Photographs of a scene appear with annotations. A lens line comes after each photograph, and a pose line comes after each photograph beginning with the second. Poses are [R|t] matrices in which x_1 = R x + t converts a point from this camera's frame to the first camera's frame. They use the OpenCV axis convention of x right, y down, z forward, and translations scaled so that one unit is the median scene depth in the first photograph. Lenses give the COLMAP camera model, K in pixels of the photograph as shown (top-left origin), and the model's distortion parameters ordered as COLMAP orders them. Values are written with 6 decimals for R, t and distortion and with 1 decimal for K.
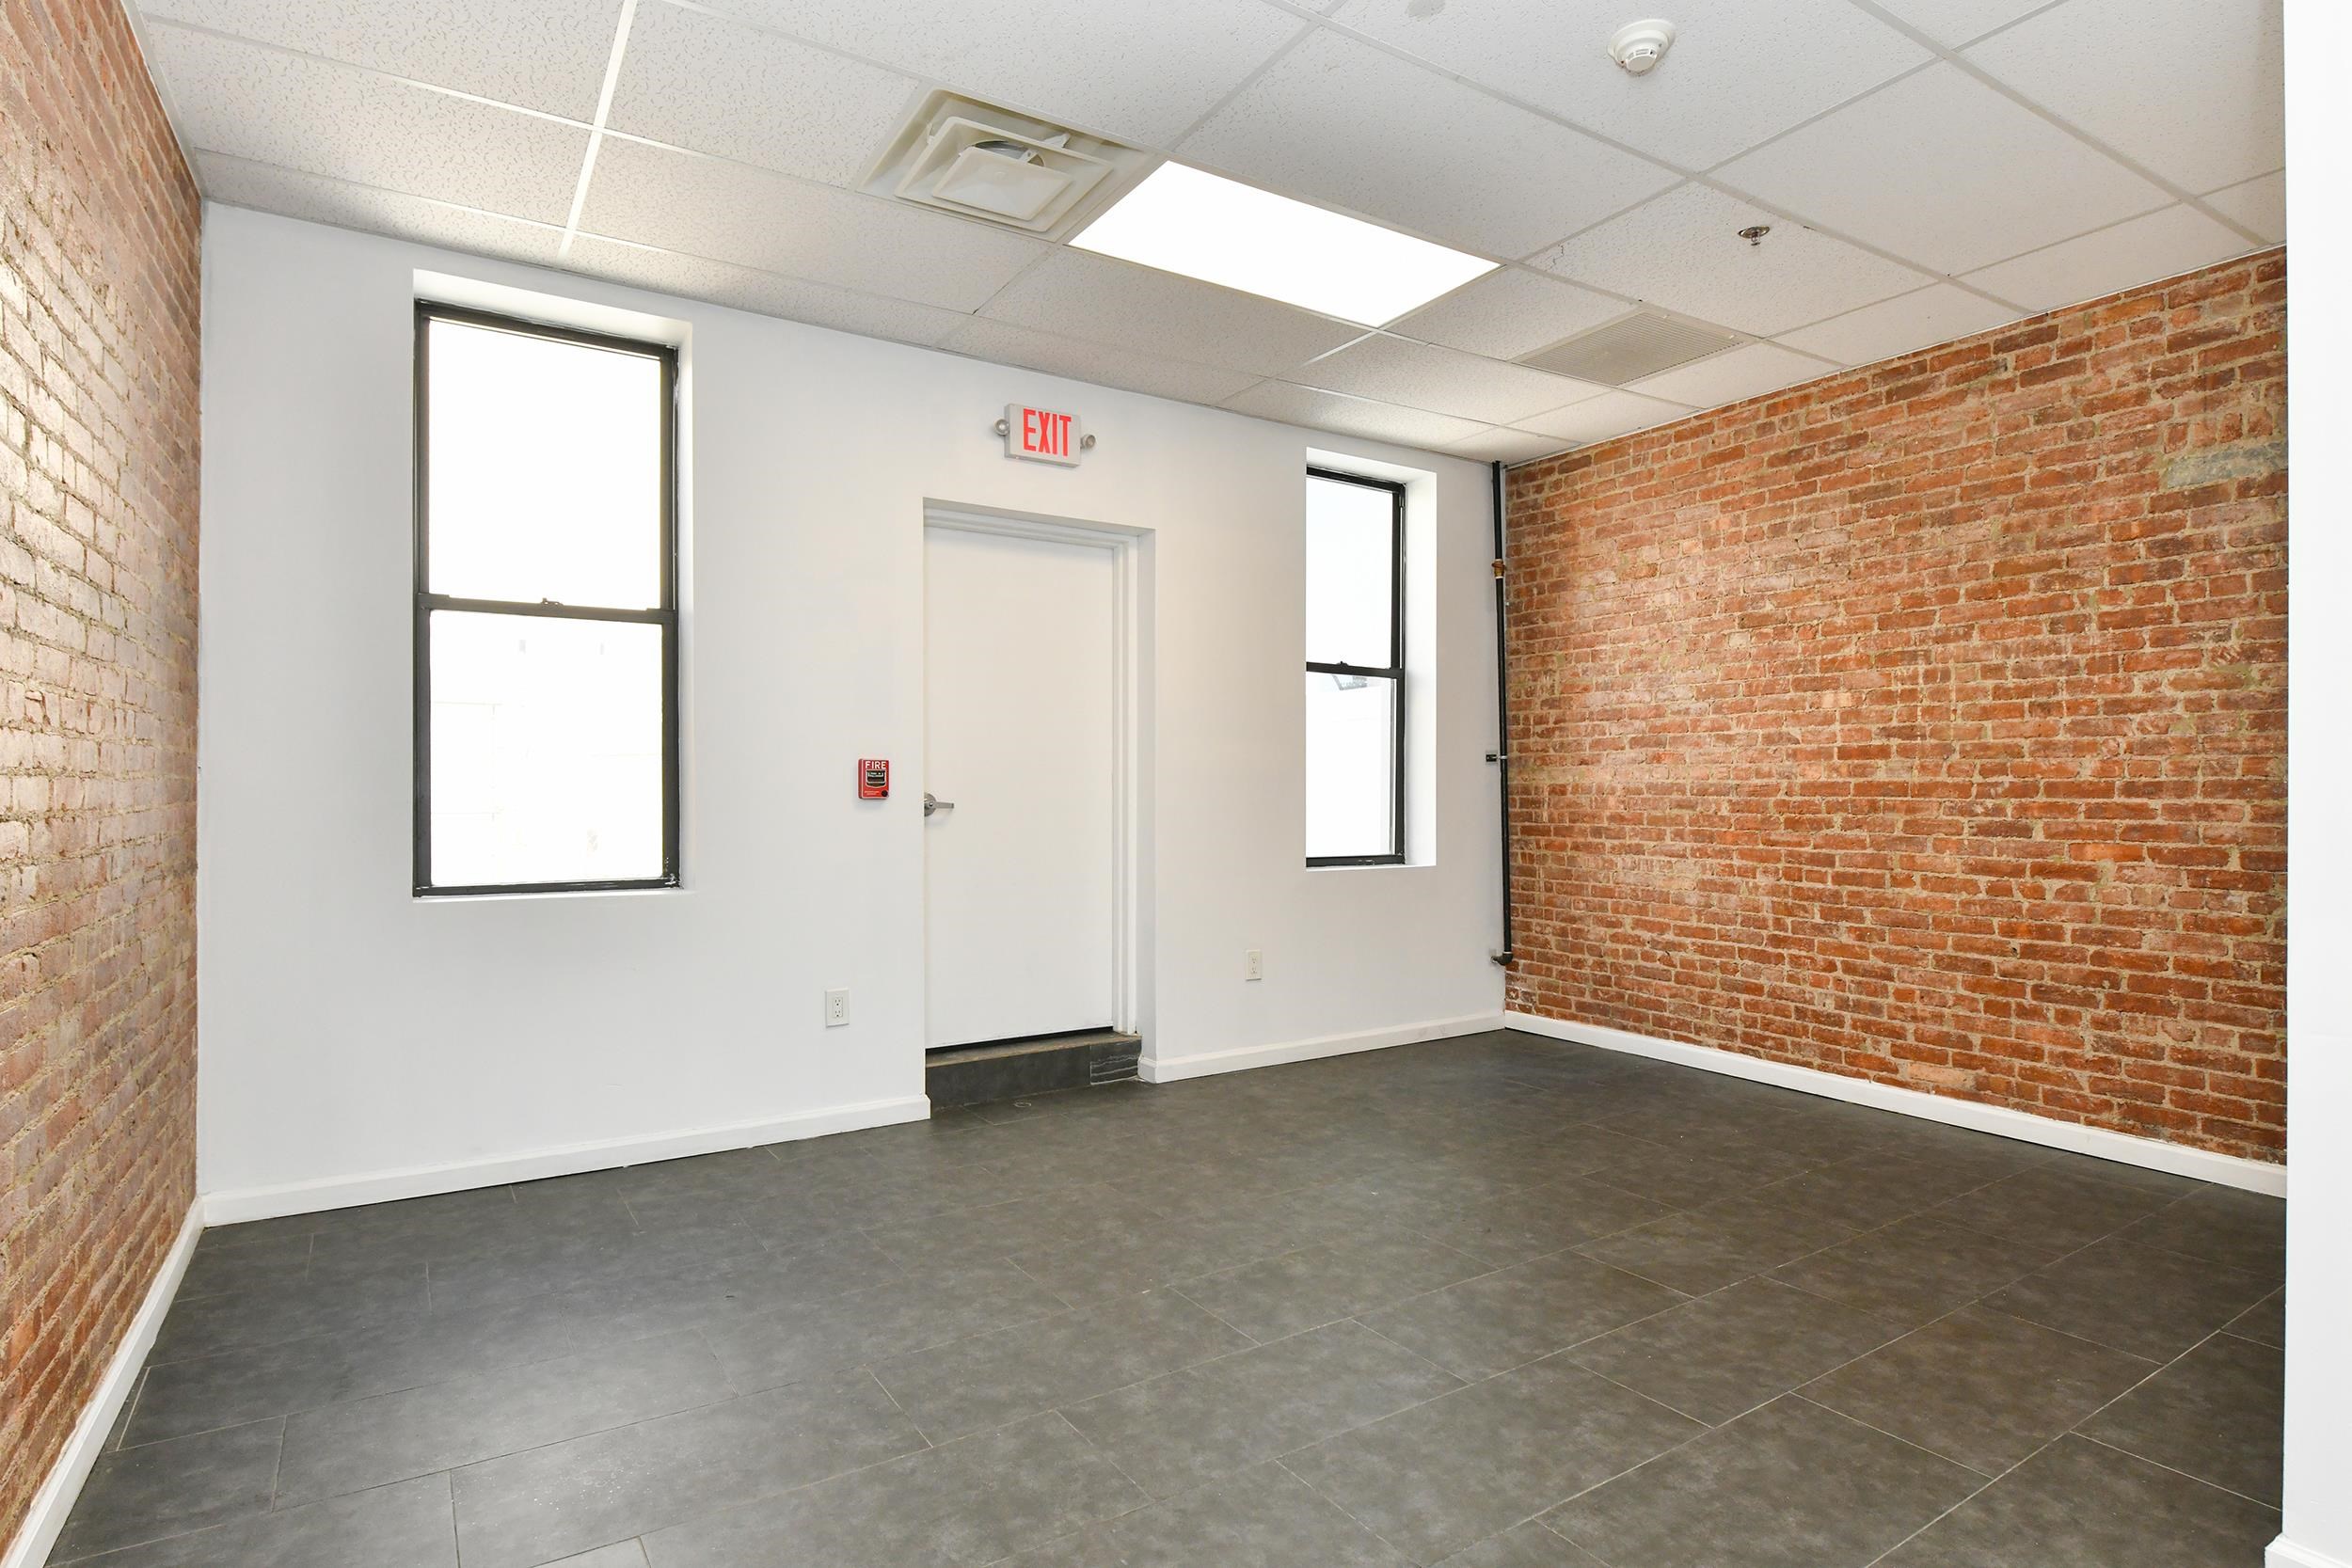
lens RADIAL K [[1207.5, 0, 1172.1], [0, 1207.5, 769.4], [0, 0, 1]] dist [-0.006565, -0.002217]
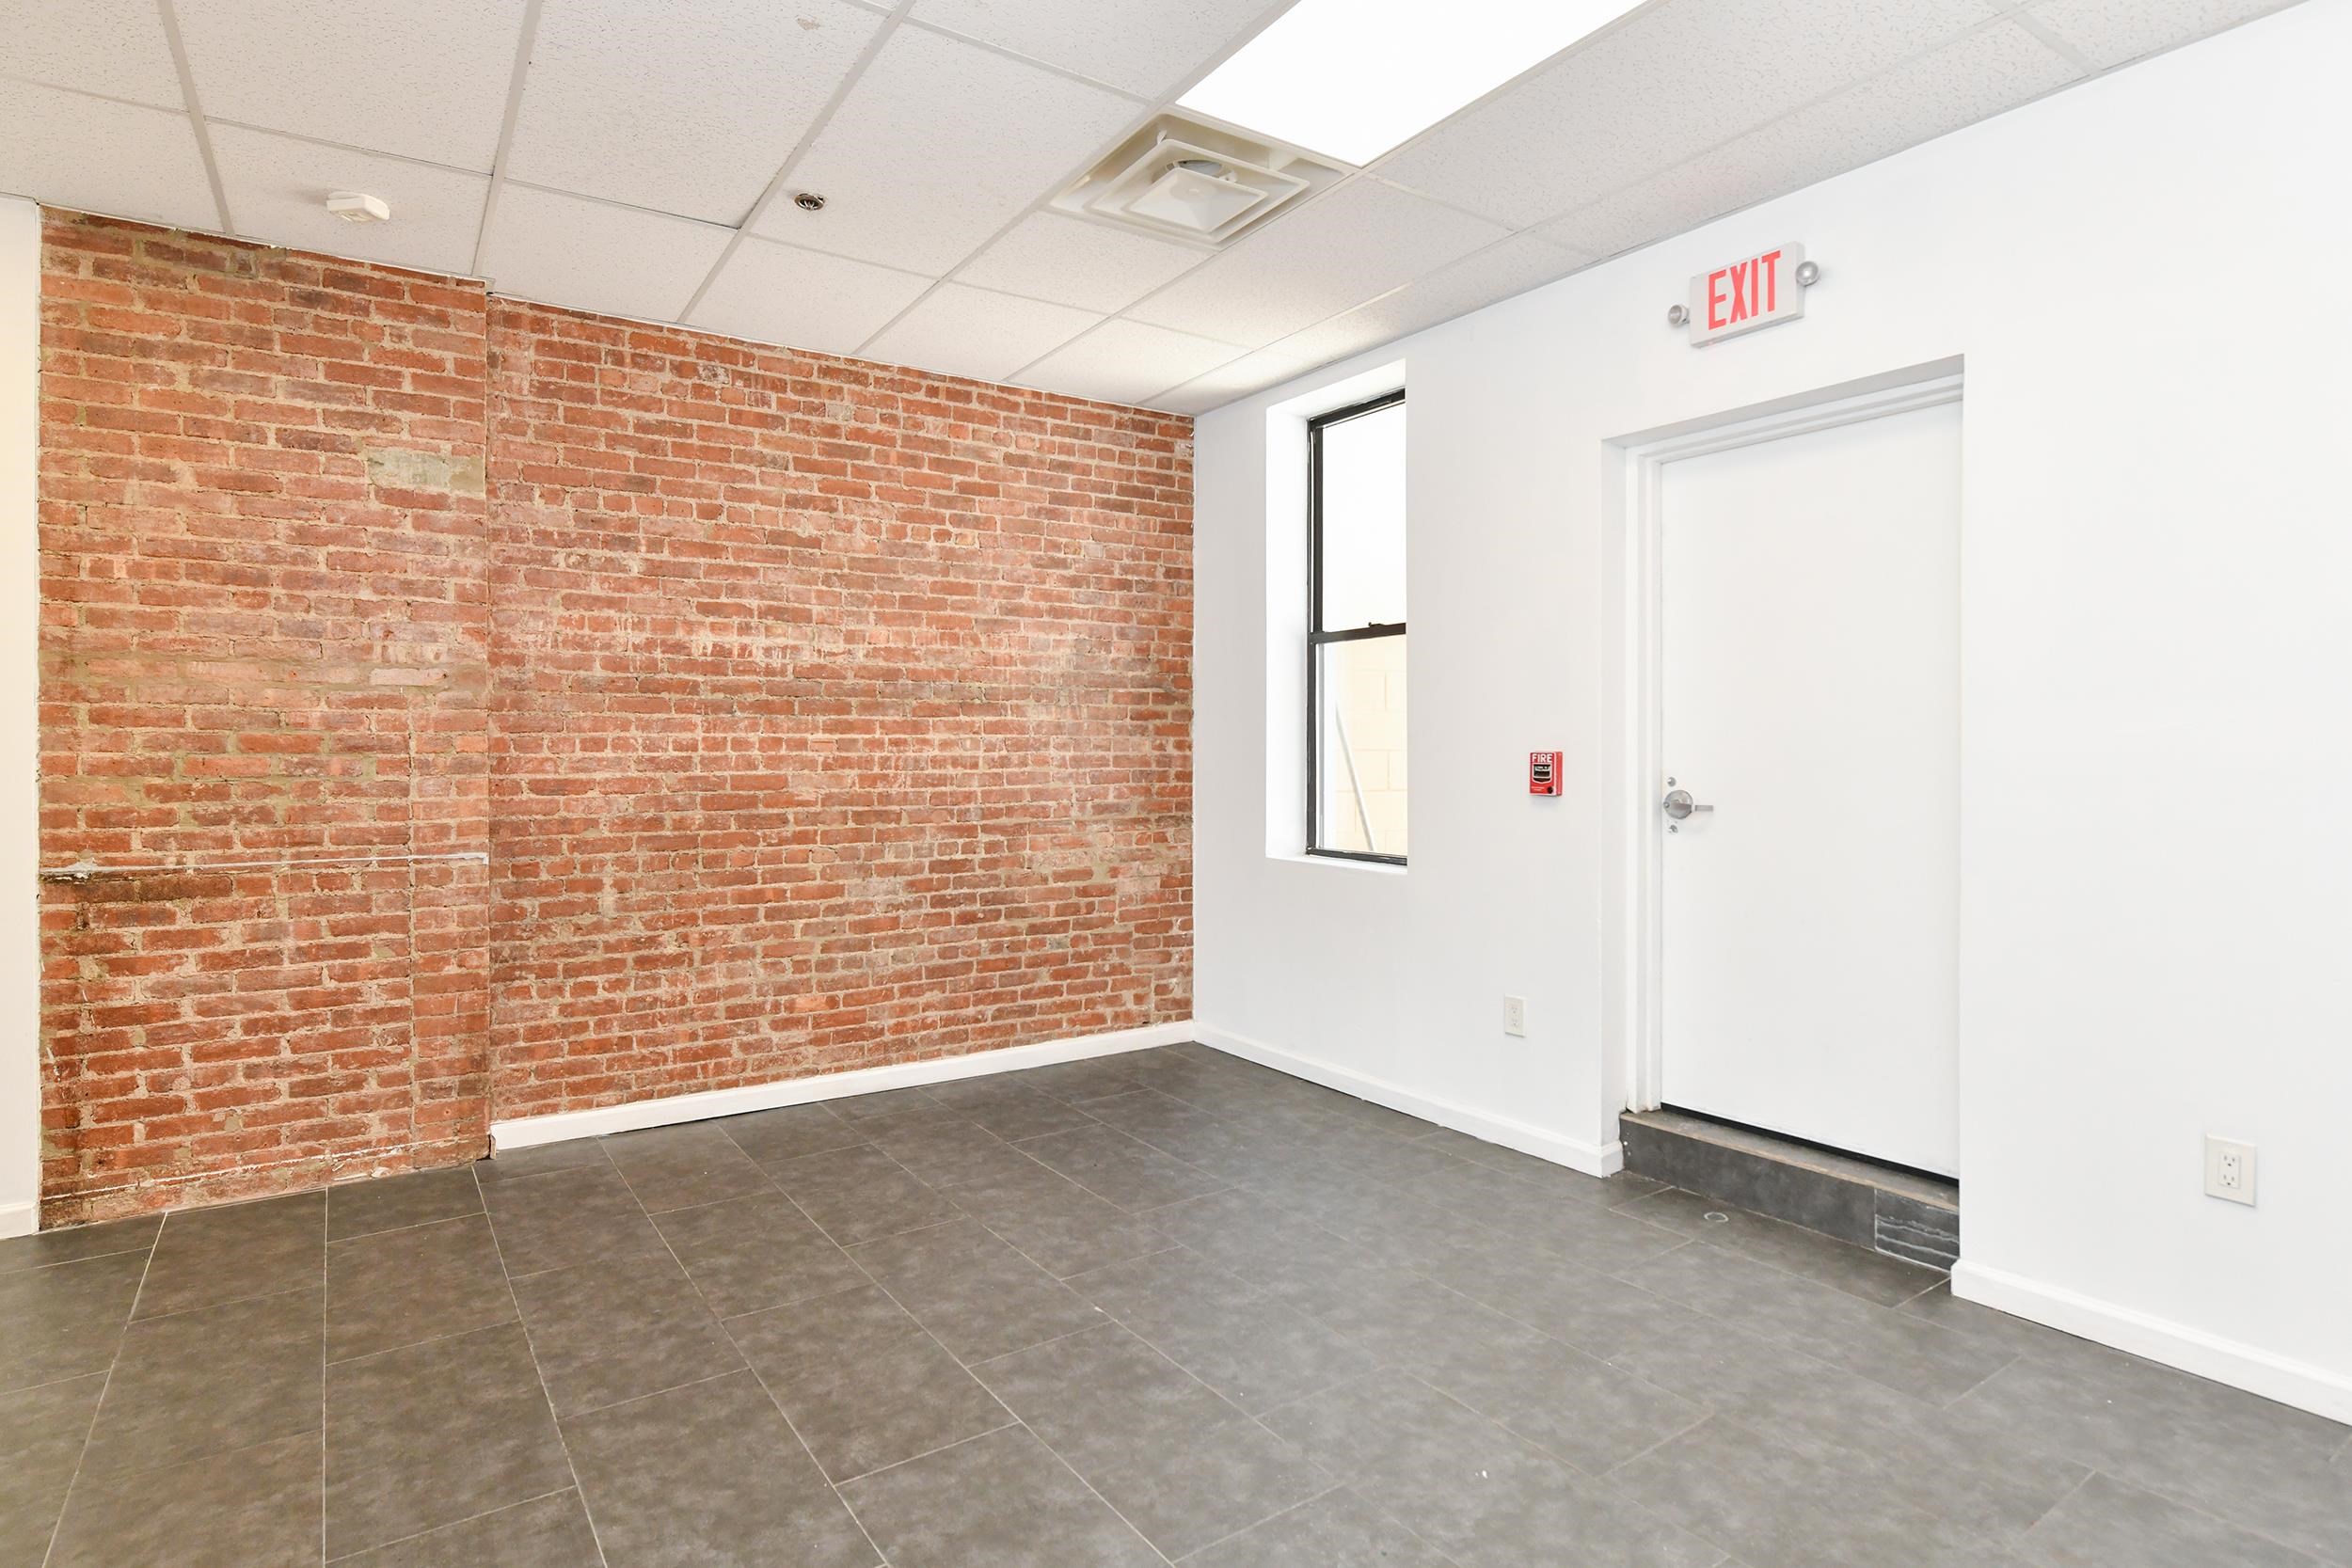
lens RADIAL K [[1228.8, 0, 1171.1], [0, 1228.8, 767.5], [0, 0, 1]] dist [-0.005347, -0.002371]
pose [[0.033756, 0.013782, -0.999335, 0.636982], [0.014019, 0.999800, 0.014262, -0.009847], [0.999332, -0.014491, 0.033556, 0.685412]]
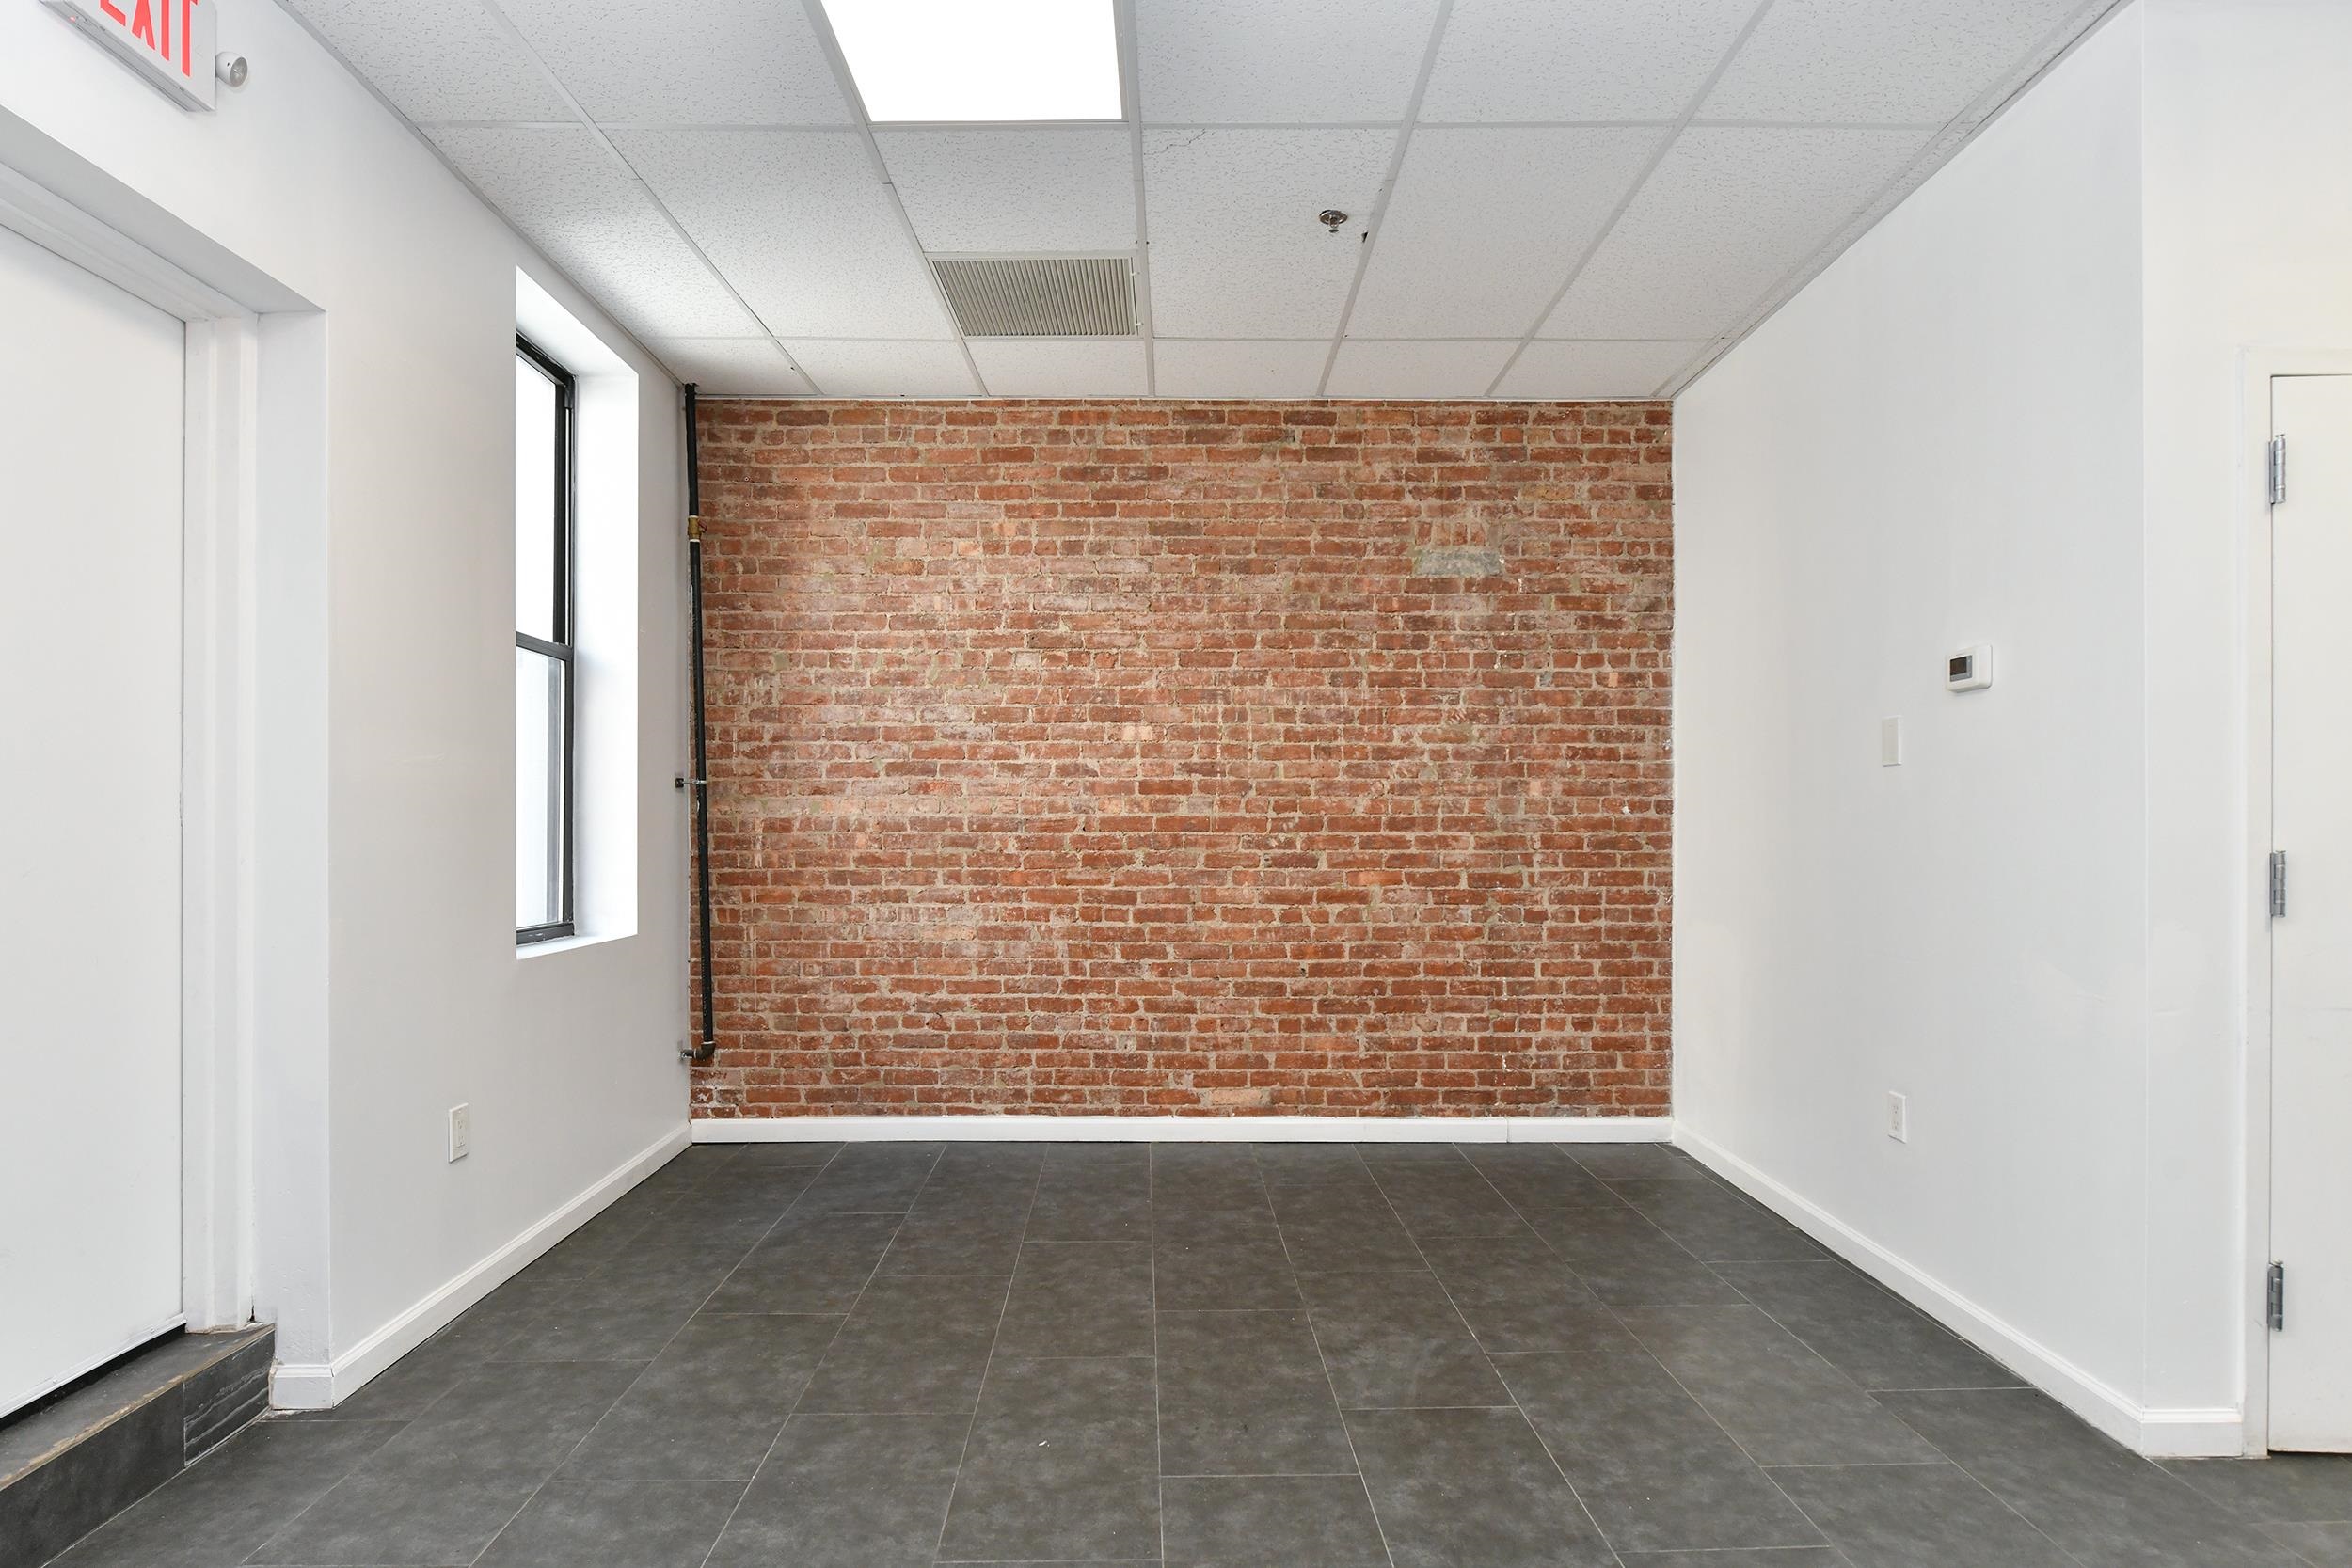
lens RADIAL K [[1216.7, 0, 1162.0], [0, 1216.7, 812.4], [0, 0, 1]] dist [-0.006090, -0.001638]
pose [[0.527259, 0.007074, 0.849675, -0.297374], [-0.012522, 0.999921, -0.000555, 0.007714], [-0.849612, -0.010346, 0.527306, 0.497943]]
